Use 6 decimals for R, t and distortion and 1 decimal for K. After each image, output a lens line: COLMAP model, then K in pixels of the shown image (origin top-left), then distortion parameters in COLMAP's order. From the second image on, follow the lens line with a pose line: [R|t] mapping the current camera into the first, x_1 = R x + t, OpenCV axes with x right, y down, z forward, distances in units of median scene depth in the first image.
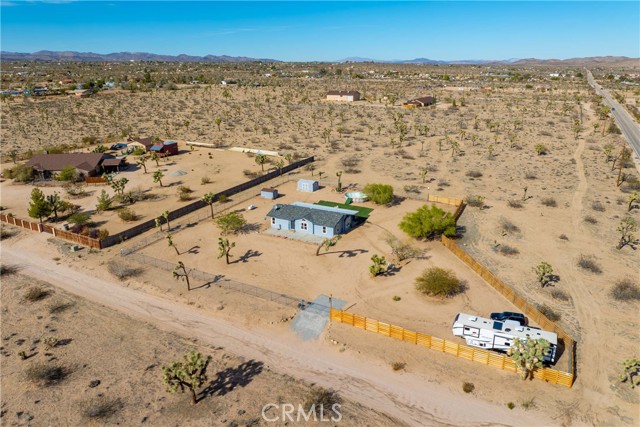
lens RADIAL K [[459.4, 0, 306.5], [0, 459.4, 190.8], [0, 0, 1]] dist [-0.022818, -0.016653]
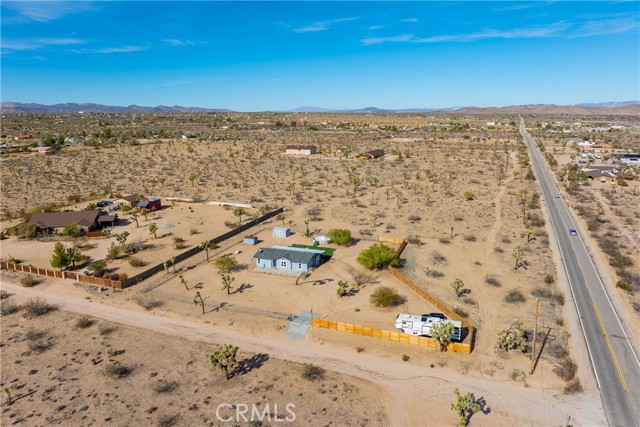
lens RADIAL K [[459.4, 0, 314.3], [0, 459.4, 197.4], [0, 0, 1]] dist [-0.022818, -0.016653]
pose [[0.993222, -0.028448, 0.112701, -0.053297], [0.038329, 0.995514, -0.086498, 0.005733], [-0.109735, 0.090232, 0.989857, -0.262052]]
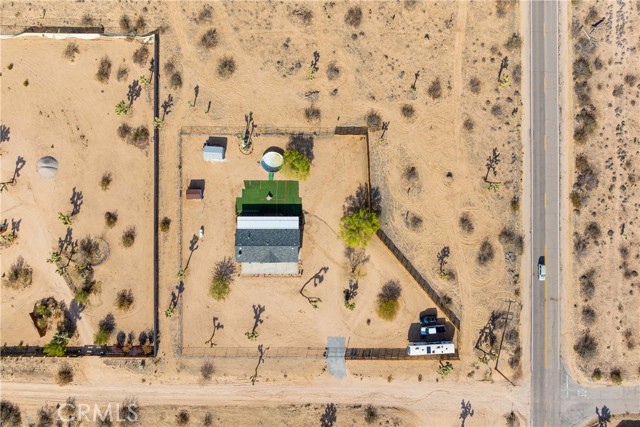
lens RADIAL K [[459.4, 0, 321.9], [0, 459.4, 215.5], [0, 0, 1]] dist [-0.022818, -0.016653]
pose [[0.866836, -0.498591, 0.001571, 0.157437], [0.149696, 0.263259, 0.953040, -1.017398], [-0.475591, -0.825895, 0.302839, 0.581335]]
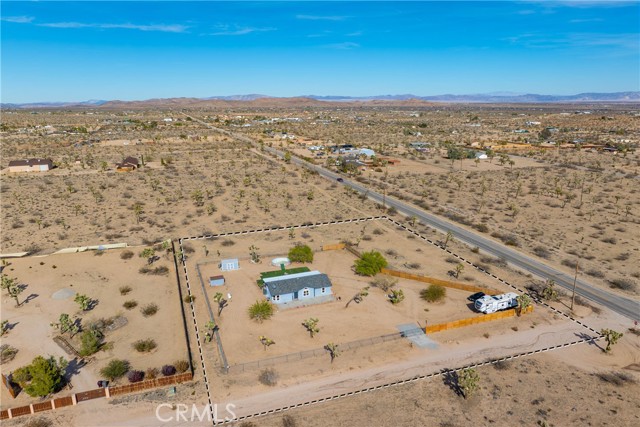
lens RADIAL K [[459.4, 0, 314.9], [0, 459.4, 211.9], [0, 0, 1]] dist [-0.022818, -0.016653]
pose [[0.654005, -0.183643, 0.733861, -0.772556], [0.213297, 0.975493, 0.054022, -0.179527], [-0.725797, 0.121199, 0.677148, 0.097621]]
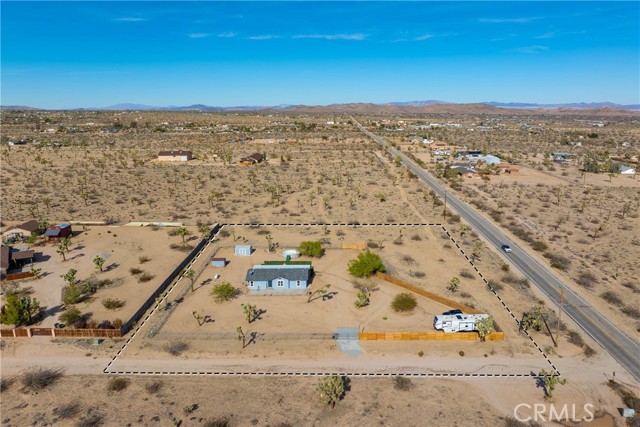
lens RADIAL K [[459.4, 0, 325.6], [0, 459.4, 209.5], [0, 0, 1]] dist [-0.022818, -0.016653]
pose [[0.876603, -0.104015, 0.469839, -0.421060], [0.130044, 0.991237, -0.023185, -0.071376], [-0.463310, 0.081424, 0.882448, -0.175807]]
